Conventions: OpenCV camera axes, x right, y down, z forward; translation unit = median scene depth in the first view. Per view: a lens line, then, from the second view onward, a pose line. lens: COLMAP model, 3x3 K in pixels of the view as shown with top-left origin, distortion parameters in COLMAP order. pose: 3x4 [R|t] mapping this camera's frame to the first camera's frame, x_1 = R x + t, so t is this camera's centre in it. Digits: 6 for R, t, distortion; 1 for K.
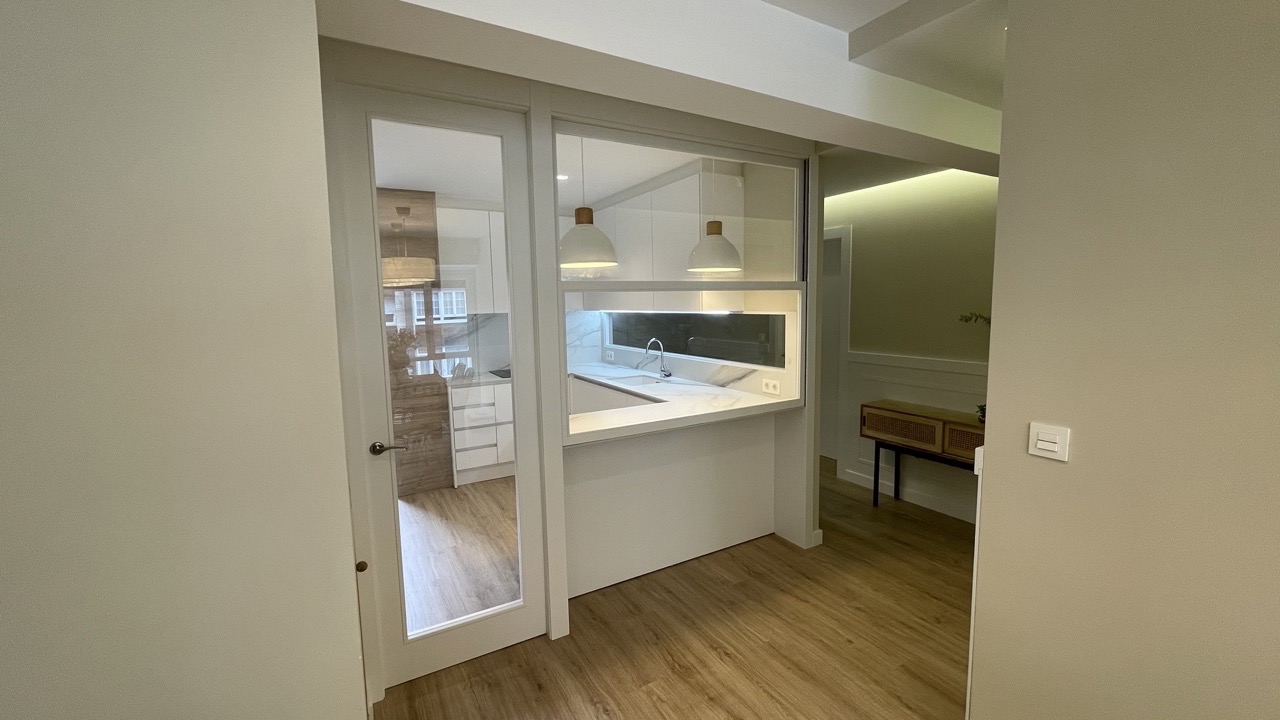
lens RADIAL K [[516.0, 0, 640.0], [0, 516.0, 360.0], [0, 0, 1]] dist [-0.000619, -0.000094]
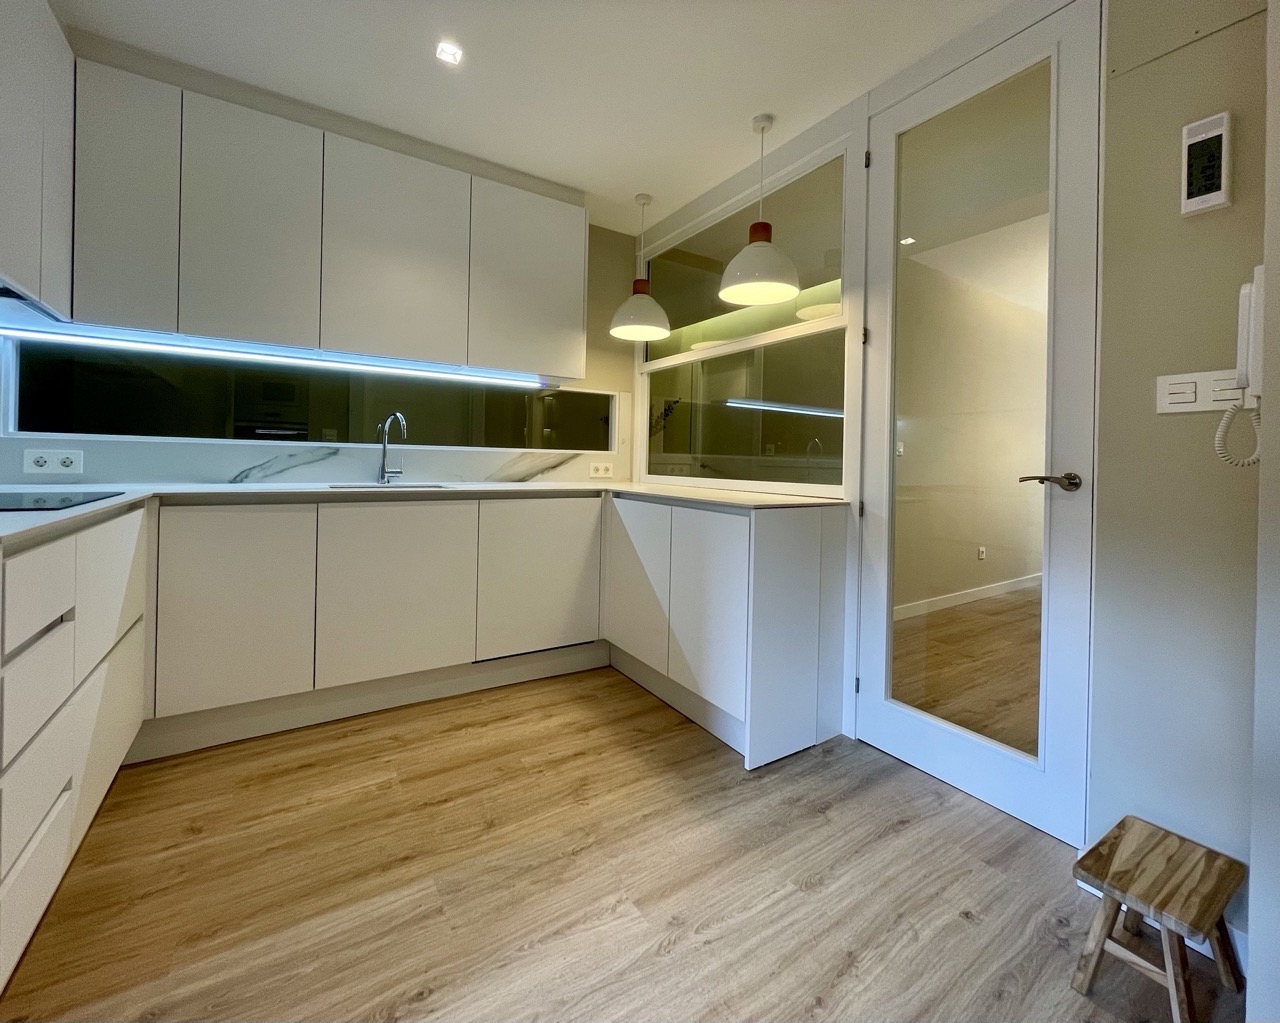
lens RADIAL K [[545.7, 0, 641.5], [0, 545.7, 462.9], [0, 0, 1]] dist [-0.000887, -0.000614]
pose [[-0.055001, 0.015557, 0.998365, -0.712445], [0.091509, 0.995749, -0.010475, 0.053534], [-0.994284, 0.090784, -0.056190, 0.943542]]
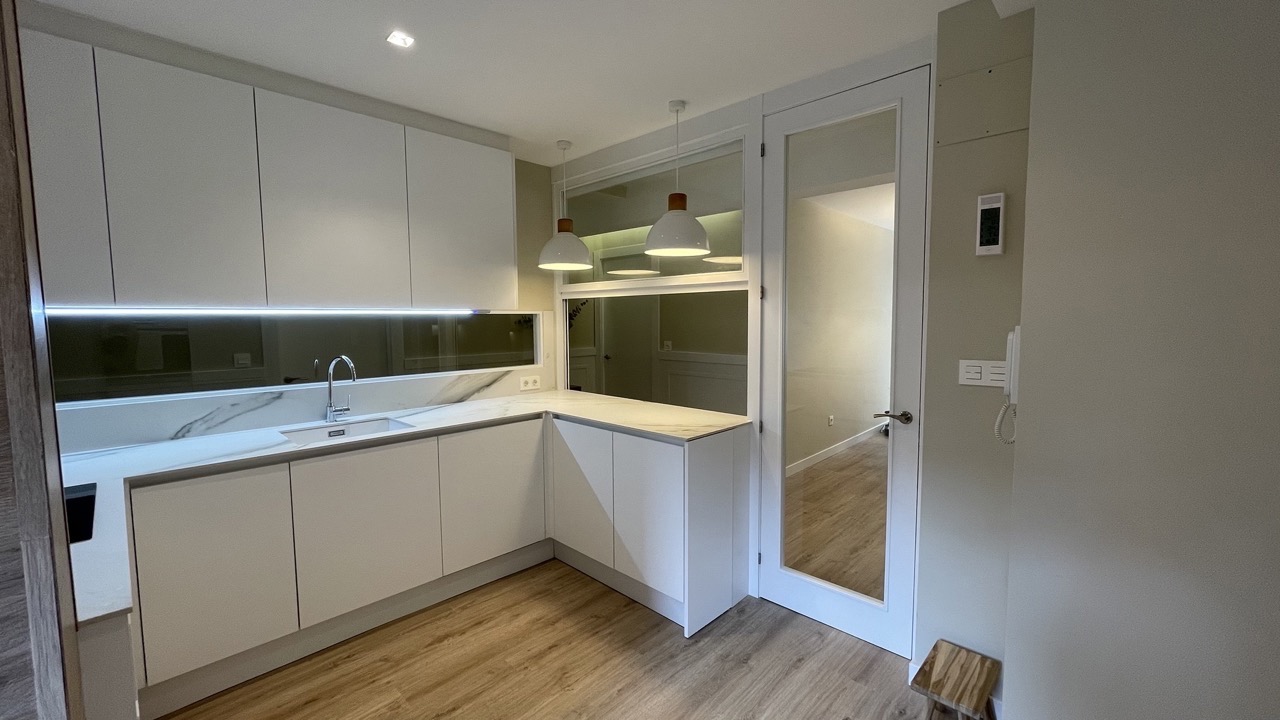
lens RADIAL K [[516.0, 0, 640.0], [0, 516.0, 360.0], [0, 0, 1]] dist [-0.000619, -0.000094]
pose [[-0.276590, -0.054420, 0.959446, -0.776178], [0.122772, 0.988213, 0.091445, -0.060082], [-0.953113, 0.143086, -0.266648, 1.018667]]
